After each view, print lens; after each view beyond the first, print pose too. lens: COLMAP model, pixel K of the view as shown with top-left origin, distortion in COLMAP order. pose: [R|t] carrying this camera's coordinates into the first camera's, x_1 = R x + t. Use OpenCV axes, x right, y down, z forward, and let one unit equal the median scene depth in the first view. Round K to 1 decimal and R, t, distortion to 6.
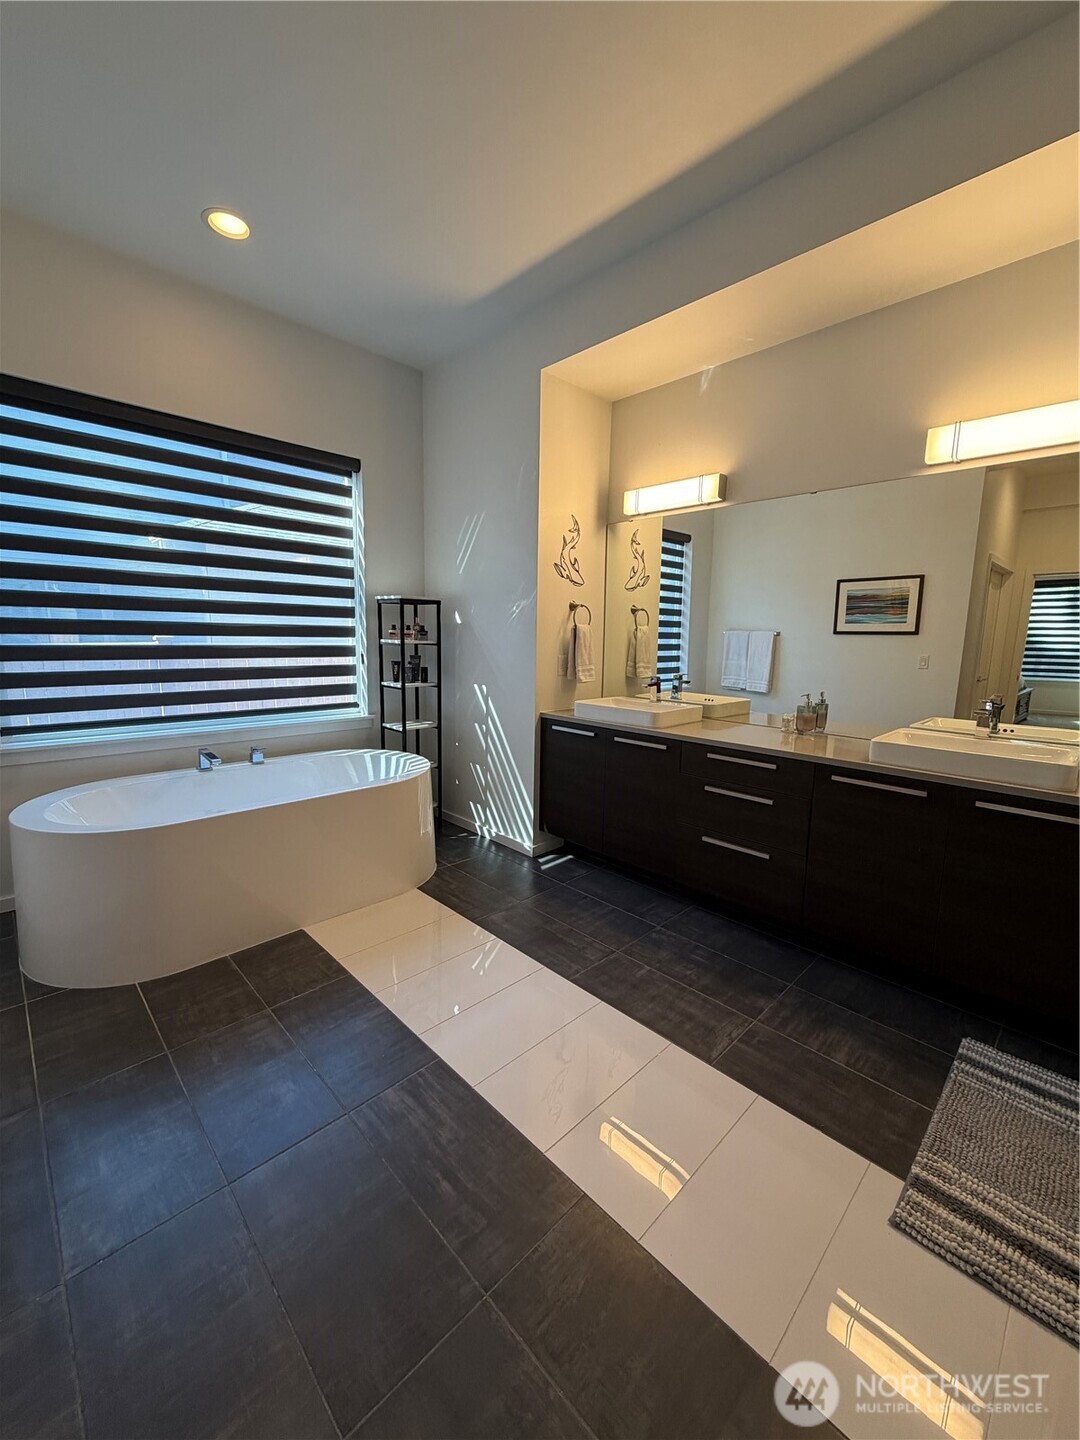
lens RADIAL K [[574.2, 0, 543.9], [0, 574.2, 720.1], [0, 0, 1]] dist [0.000103, 0.000584]
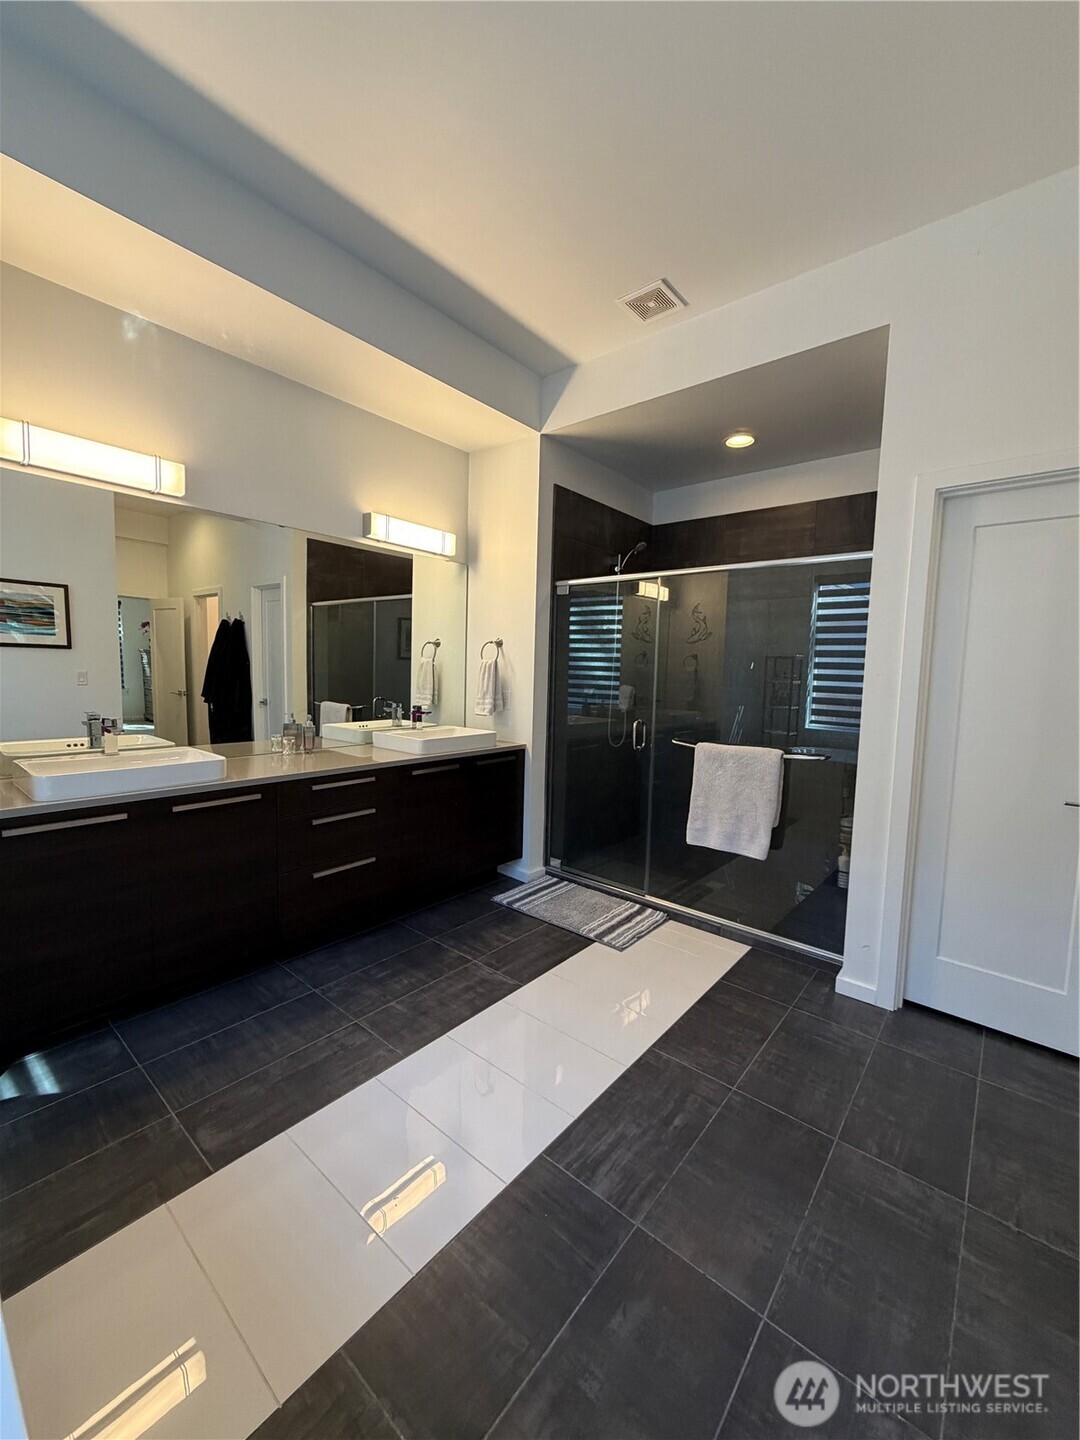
lens RADIAL K [[574.2, 0, 543.5], [0, 574.2, 717.5], [0, 0, 1]] dist [0.000103, 0.000584]
pose [[-0.097491, -0.108546, 0.989299, -0.877661], [0.117132, 0.985875, 0.119713, -0.159348], [-0.988320, 0.127549, -0.083400, 0.879192]]
